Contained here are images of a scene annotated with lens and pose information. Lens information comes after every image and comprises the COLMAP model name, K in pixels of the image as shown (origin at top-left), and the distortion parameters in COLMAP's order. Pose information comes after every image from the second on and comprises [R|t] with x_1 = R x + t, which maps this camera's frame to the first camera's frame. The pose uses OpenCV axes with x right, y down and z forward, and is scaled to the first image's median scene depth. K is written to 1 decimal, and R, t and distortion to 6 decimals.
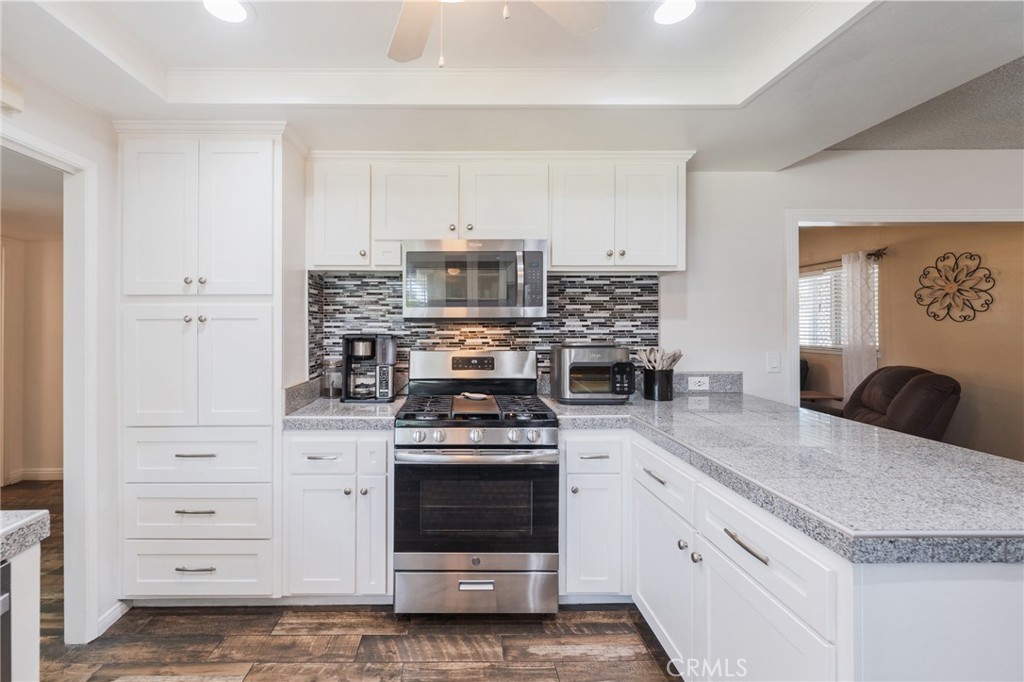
lens RADIAL K [[418.8, 0, 502.9], [0, 418.8, 325.3], [0, 0, 1]] dist [-0.001736, -0.000361]
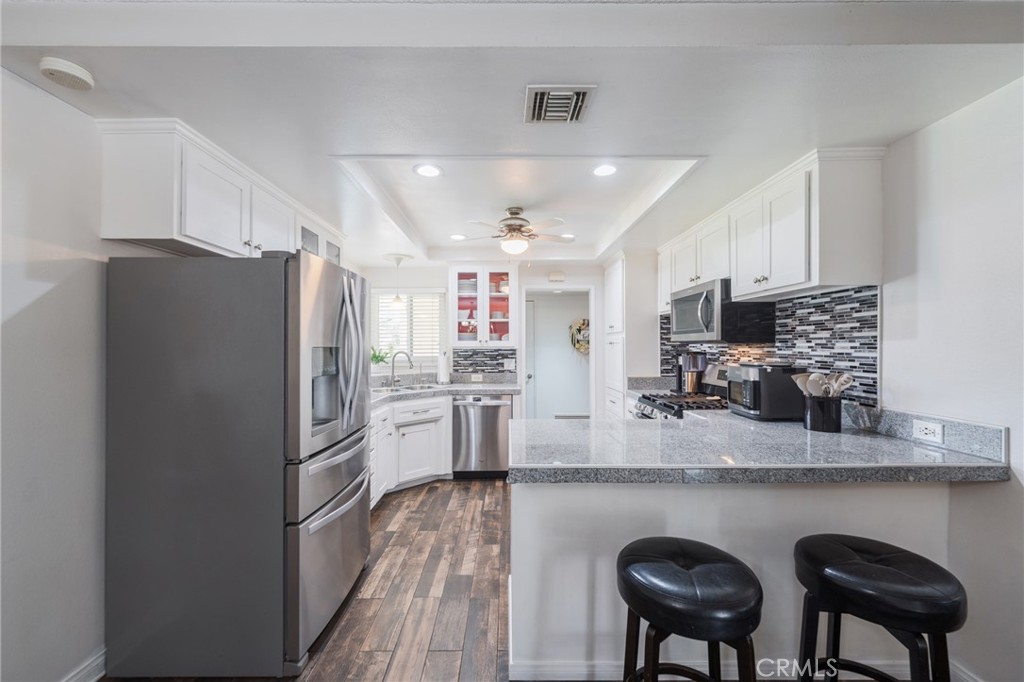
lens RADIAL K [[418.8, 0, 515.9], [0, 418.8, 343.5], [0, 0, 1]] dist [-0.001736, -0.000361]
pose [[0.018944, -0.001446, -0.999819, 1.345264], [-0.000267, 0.999999, -0.001451, -0.006700], [0.999821, 0.000295, 0.018944, 0.361719]]
